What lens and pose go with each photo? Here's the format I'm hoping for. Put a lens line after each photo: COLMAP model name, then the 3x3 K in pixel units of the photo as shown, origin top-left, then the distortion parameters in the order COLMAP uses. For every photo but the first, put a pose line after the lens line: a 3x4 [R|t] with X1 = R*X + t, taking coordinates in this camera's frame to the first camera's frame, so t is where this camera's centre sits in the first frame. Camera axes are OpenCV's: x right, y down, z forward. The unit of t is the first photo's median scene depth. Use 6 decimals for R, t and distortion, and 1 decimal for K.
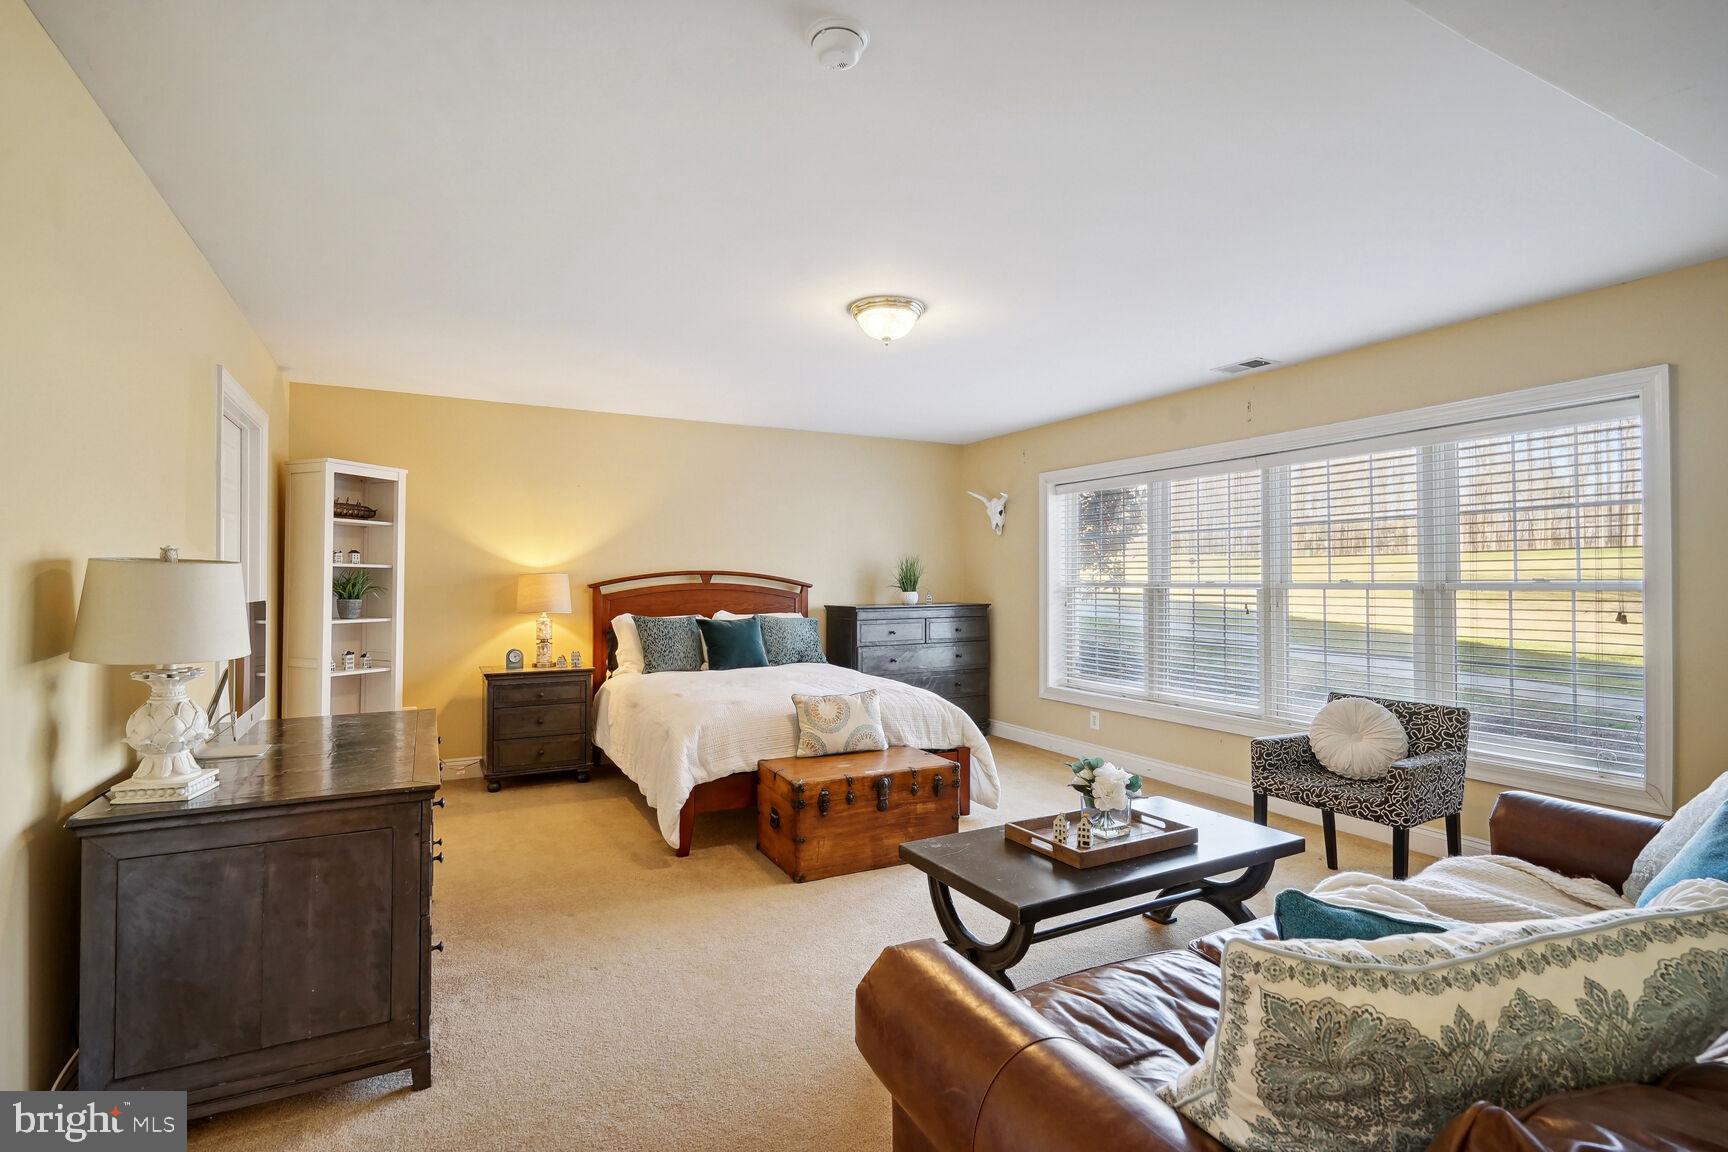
lens RADIAL K [[794.5, 0, 859.2], [0, 794.5, 576.4], [0, 0, 1]] dist [0.003942, -0.000006]
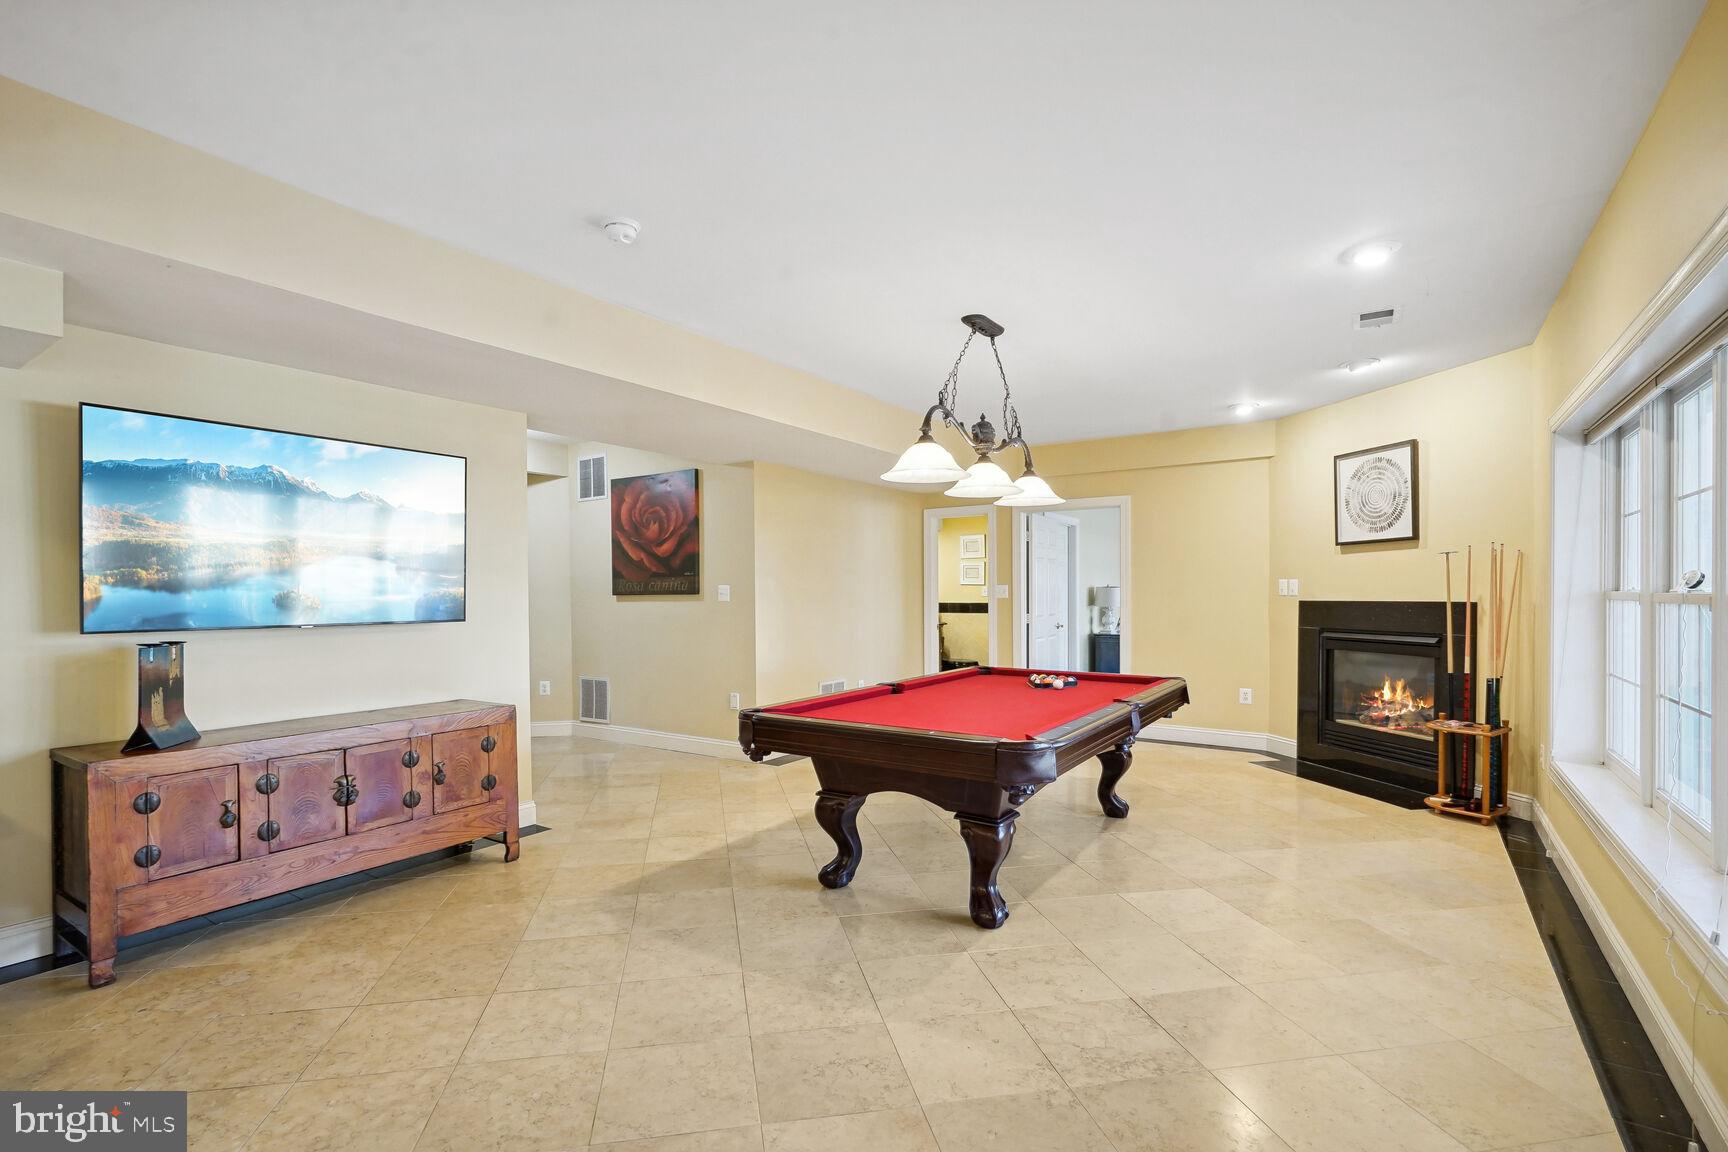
lens RADIAL K [[794.5, 0, 870.0], [0, 794.5, 582.3], [0, 0, 1]] dist [0.003942, -0.000006]
pose [[0.486551, -0.004963, -0.873638, 1.049915], [0.000868, 0.999986, -0.005197, -0.007451], [0.873652, 0.001770, 0.486548, -1.039715]]
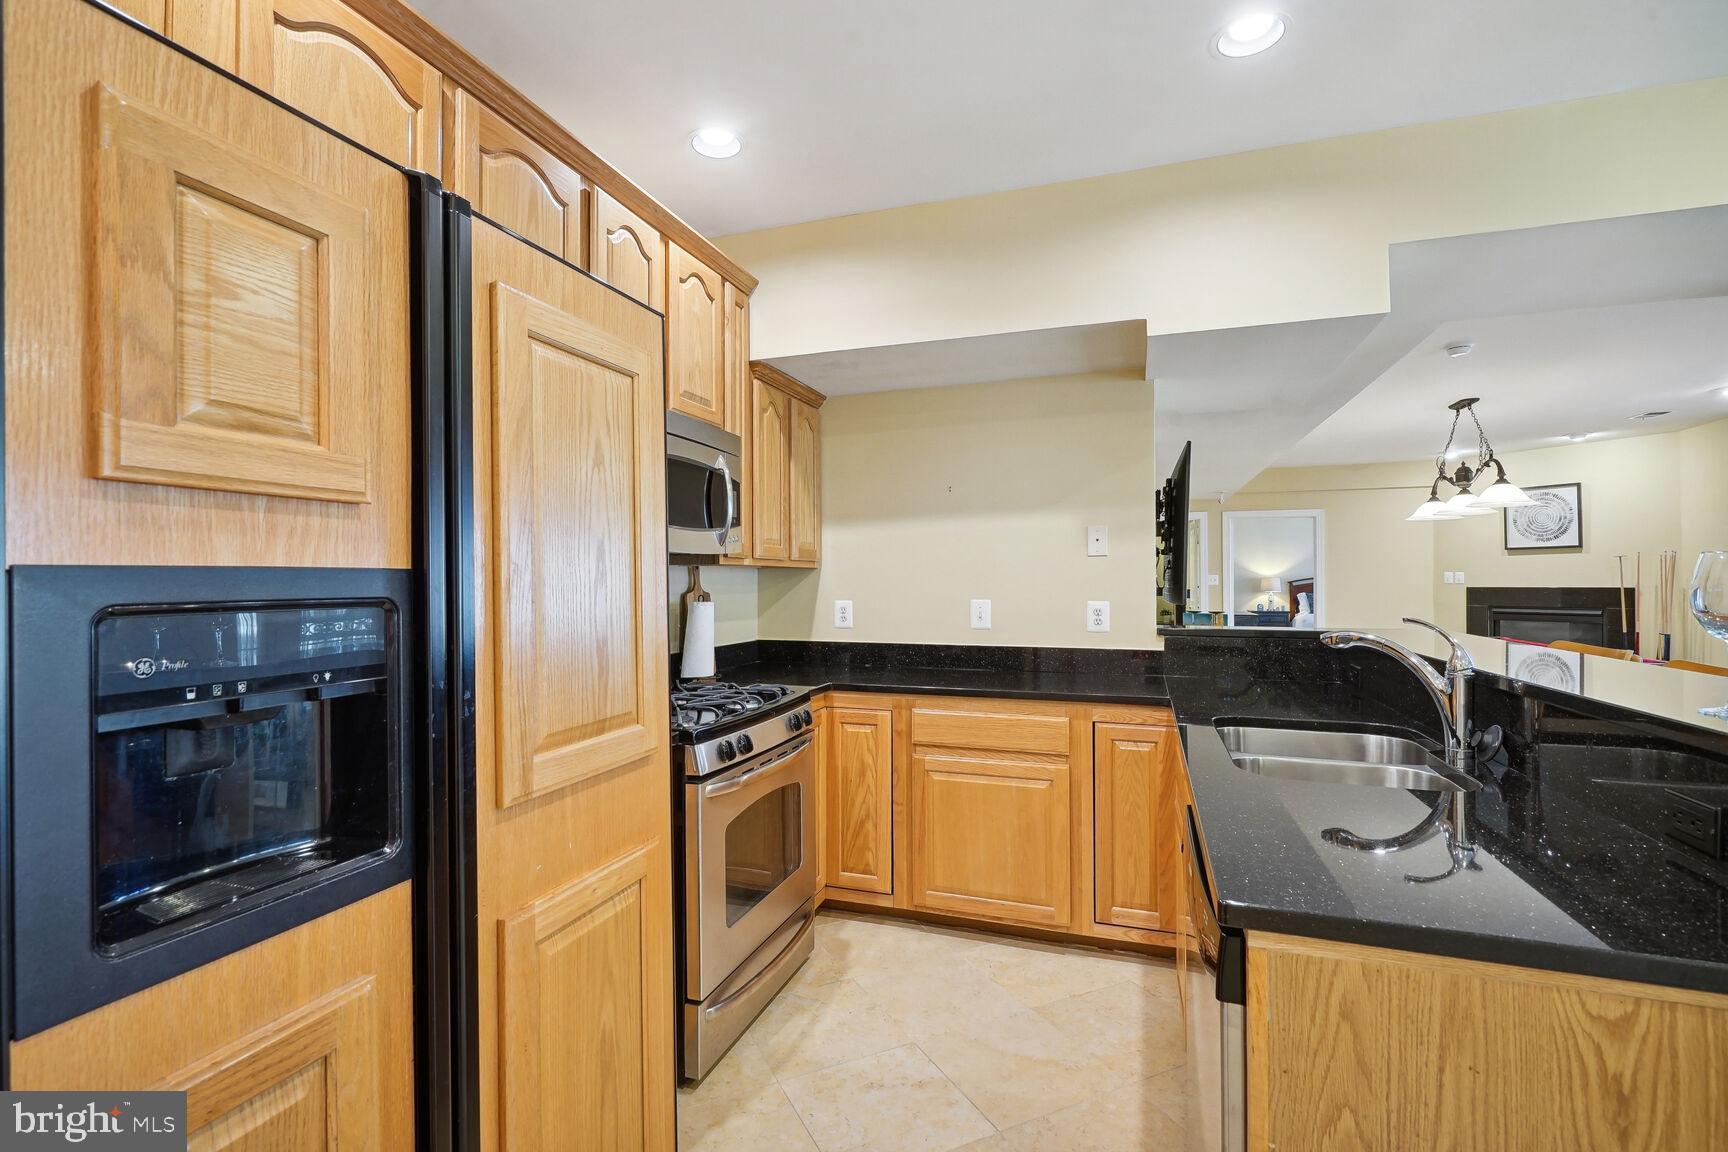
lens RADIAL K [[794.5, 0, 864.7], [0, 794.5, 572.8], [0, 0, 1]] dist [0.003942, -0.000006]
pose [[0.695129, -0.002389, -0.718881, 0.645093], [0.000214, 0.999995, -0.003115, -0.012010], [0.718885, 0.002011, 0.695126, -2.045563]]
